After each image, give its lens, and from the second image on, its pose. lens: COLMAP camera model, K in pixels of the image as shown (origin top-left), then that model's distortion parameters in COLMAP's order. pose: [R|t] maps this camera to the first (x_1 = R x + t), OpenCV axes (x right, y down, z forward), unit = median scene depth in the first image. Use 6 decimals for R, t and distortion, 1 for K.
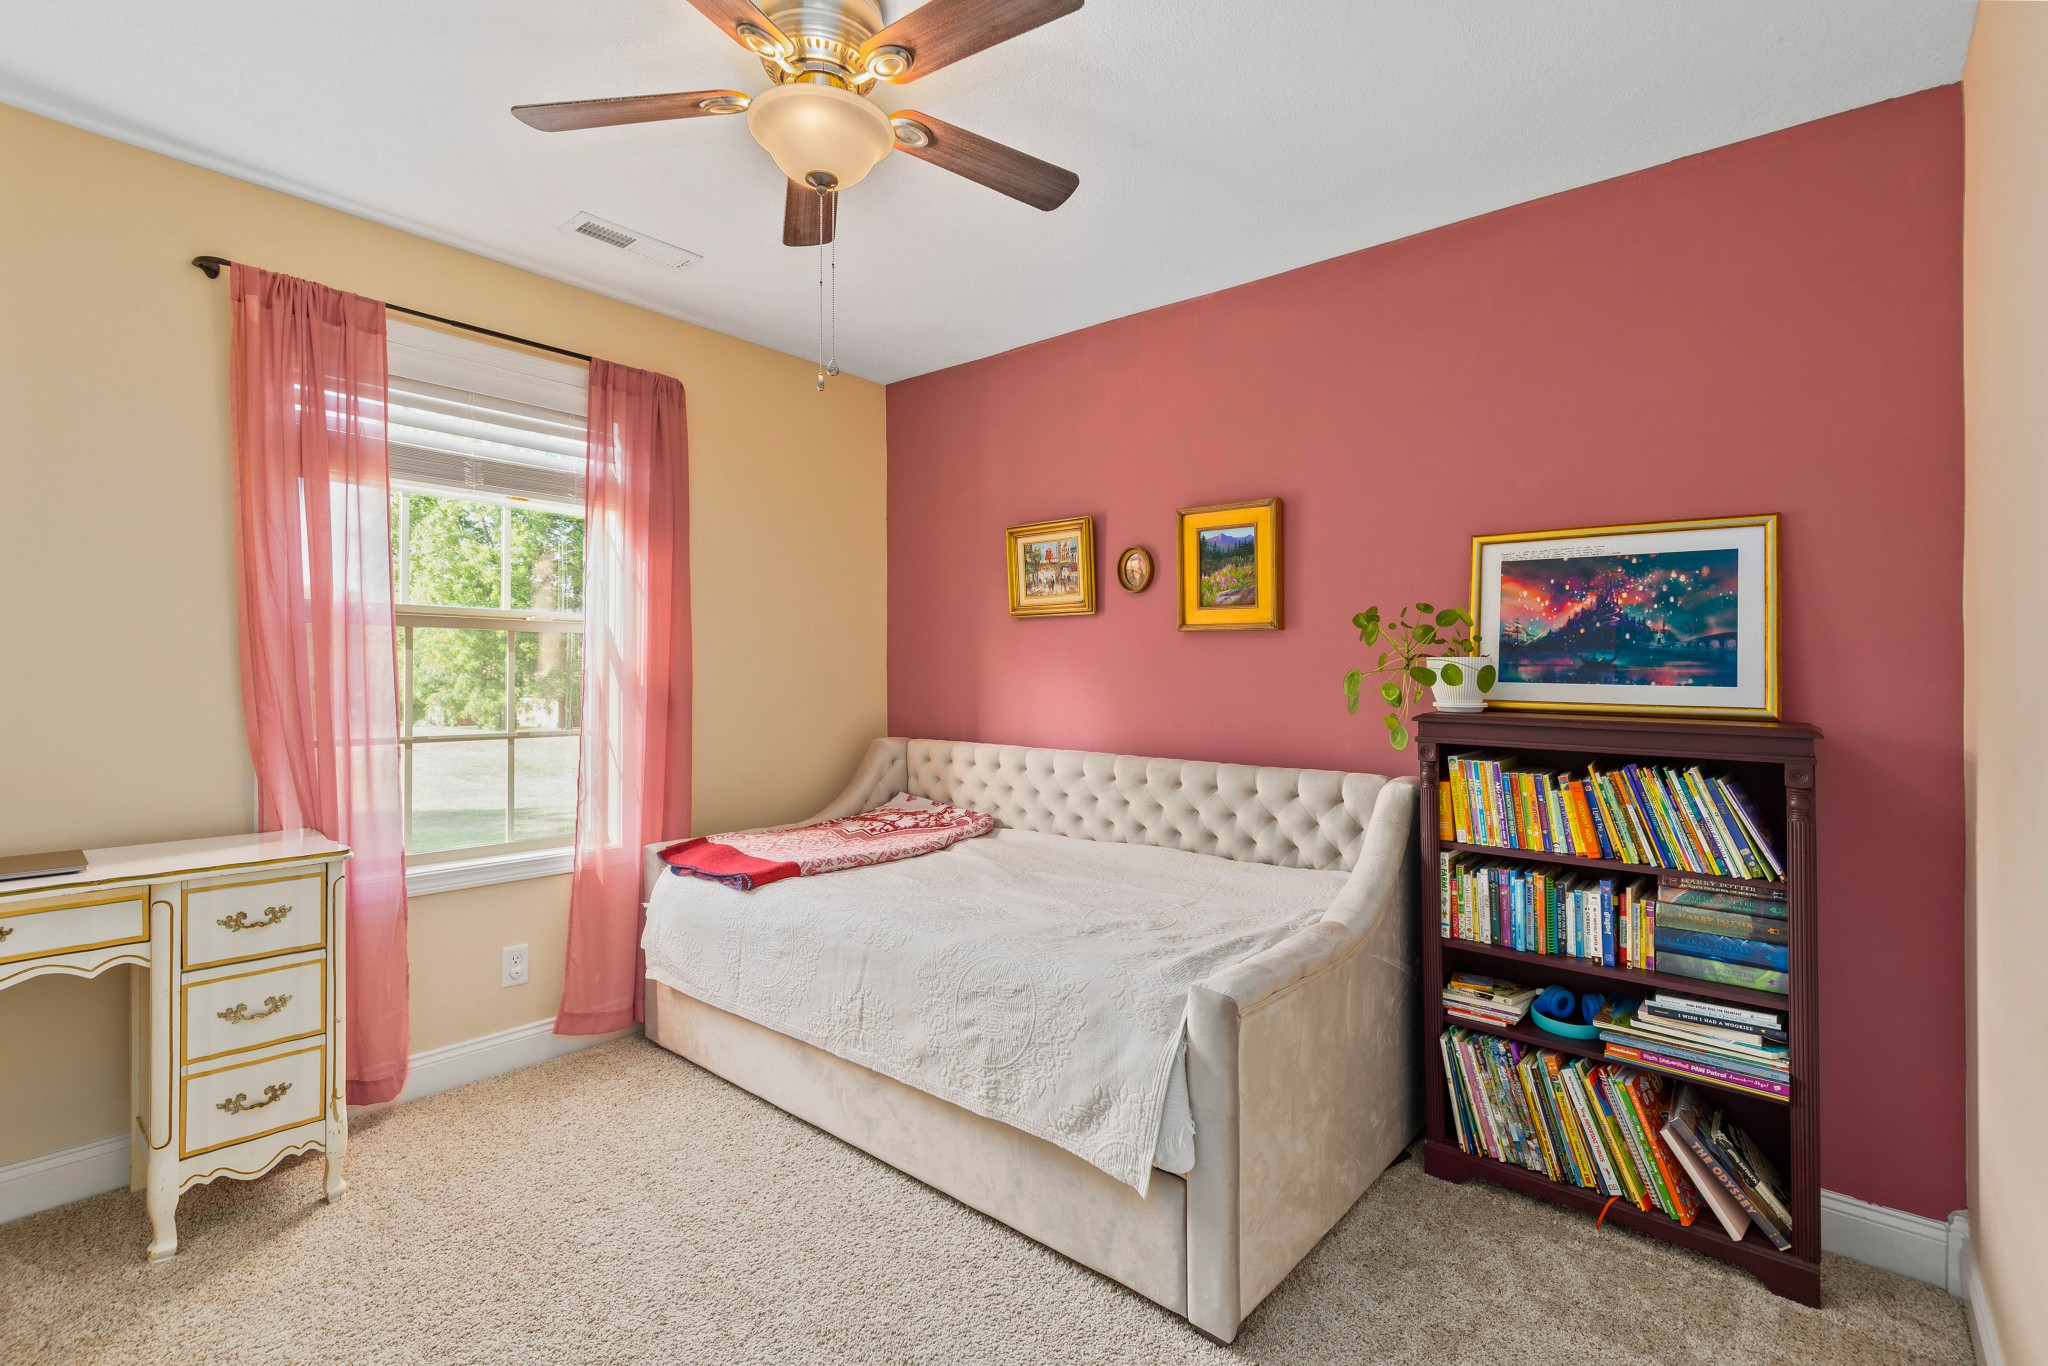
lens RADIAL K [[935.7, 0, 1025.4], [0, 935.7, 676.5], [0, 0, 1]] dist [0.003462, 0.000048]
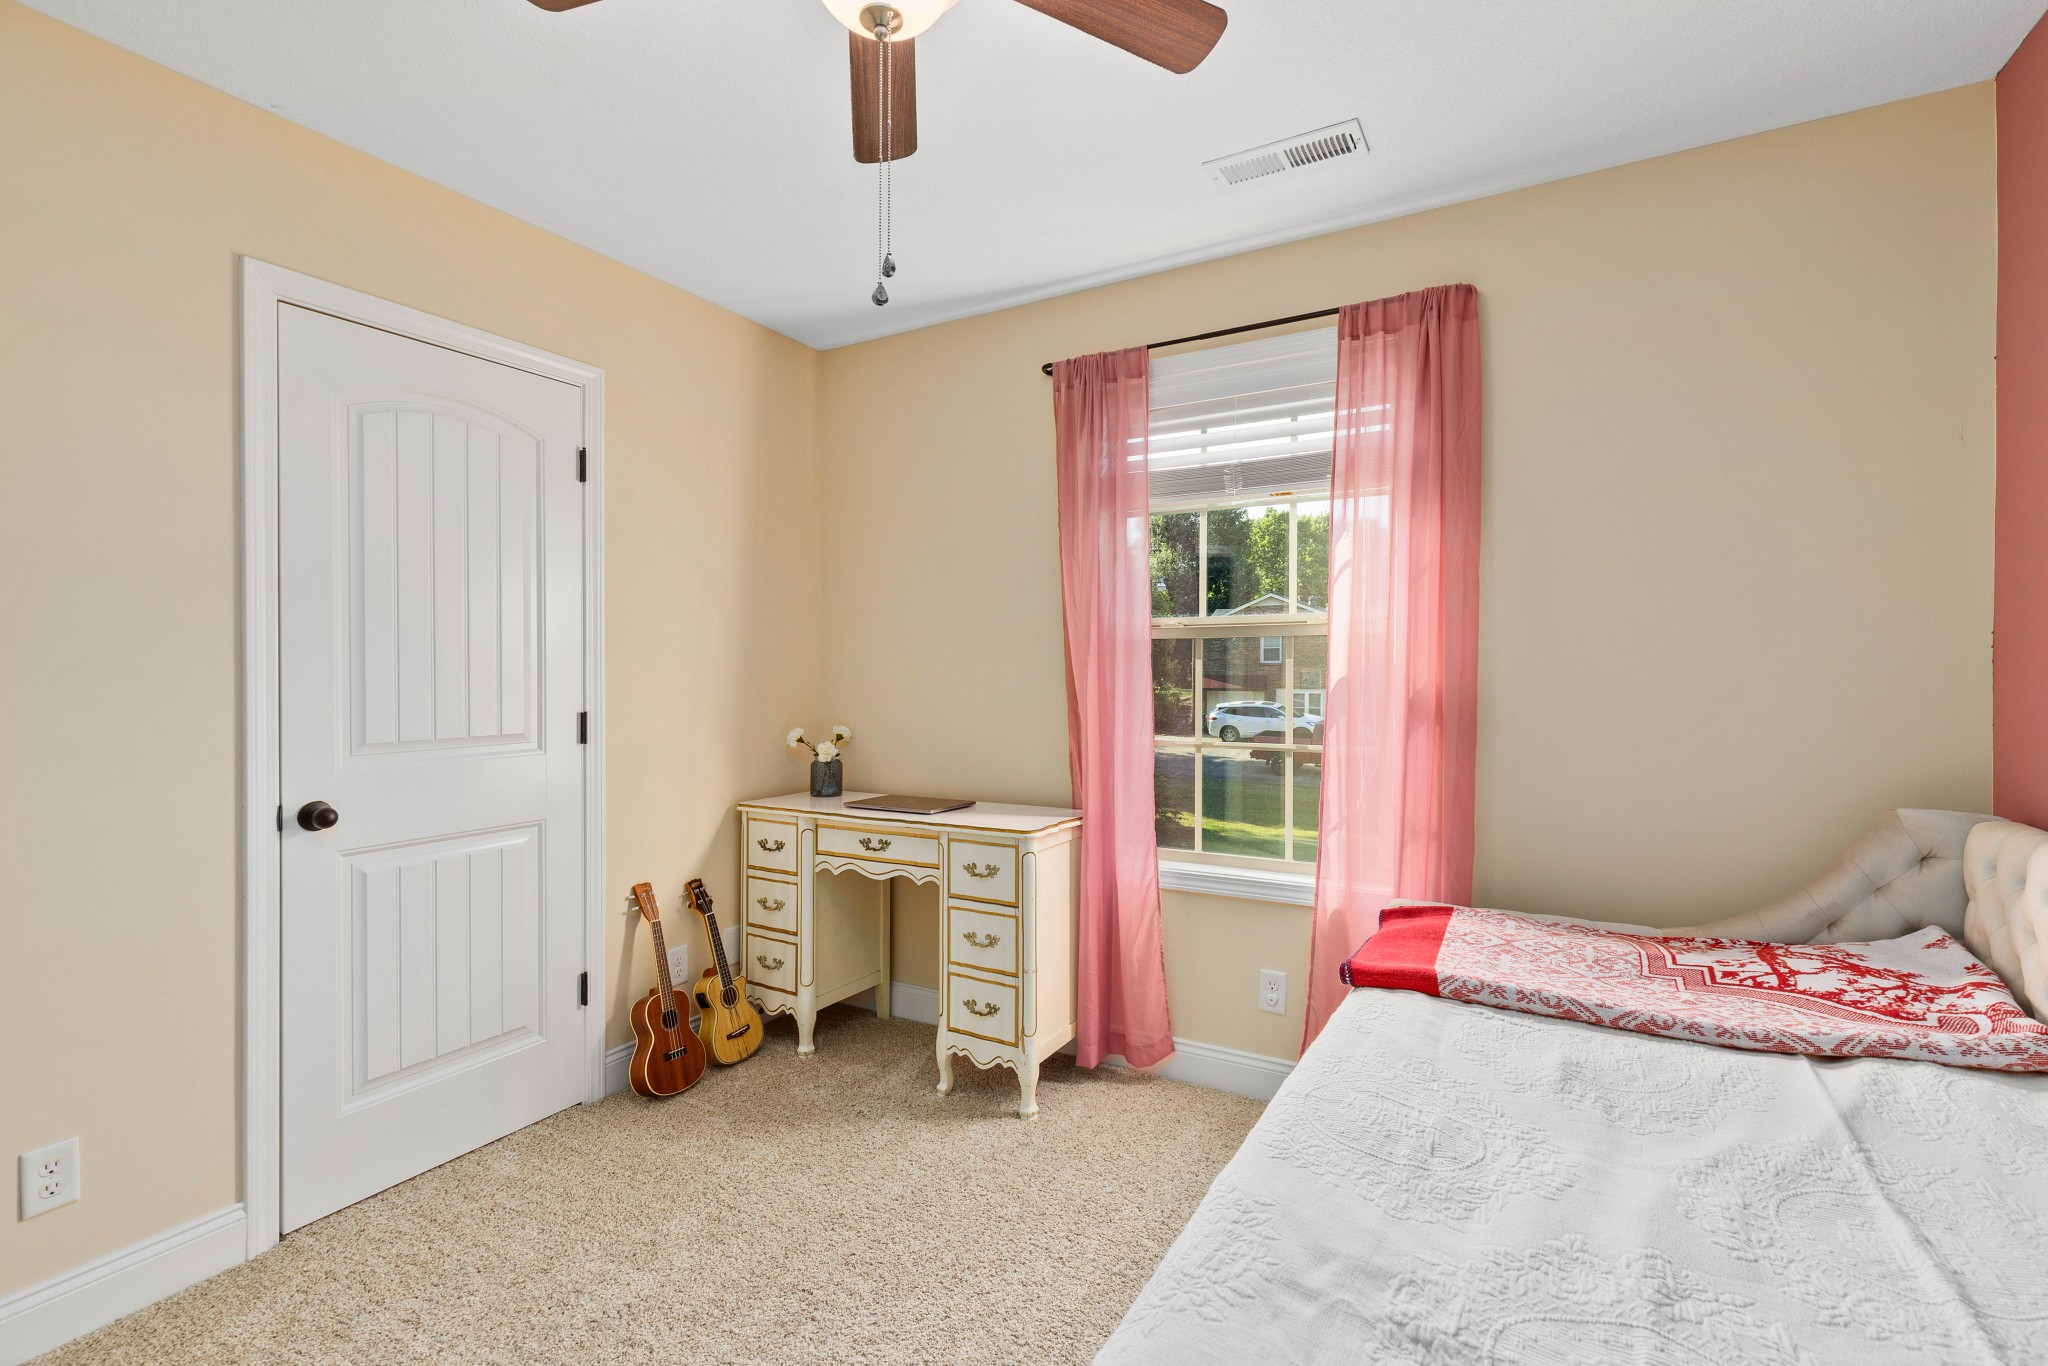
lens RADIAL K [[935.7, 0, 1025.4], [0, 935.7, 676.5], [0, 0, 1]] dist [0.003462, 0.000048]
pose [[0.171728, -0.002232, -0.985142, 0.386873], [0.005968, 0.999981, -0.001225, -0.008264], [0.985126, -0.005669, 0.171738, 0.683296]]
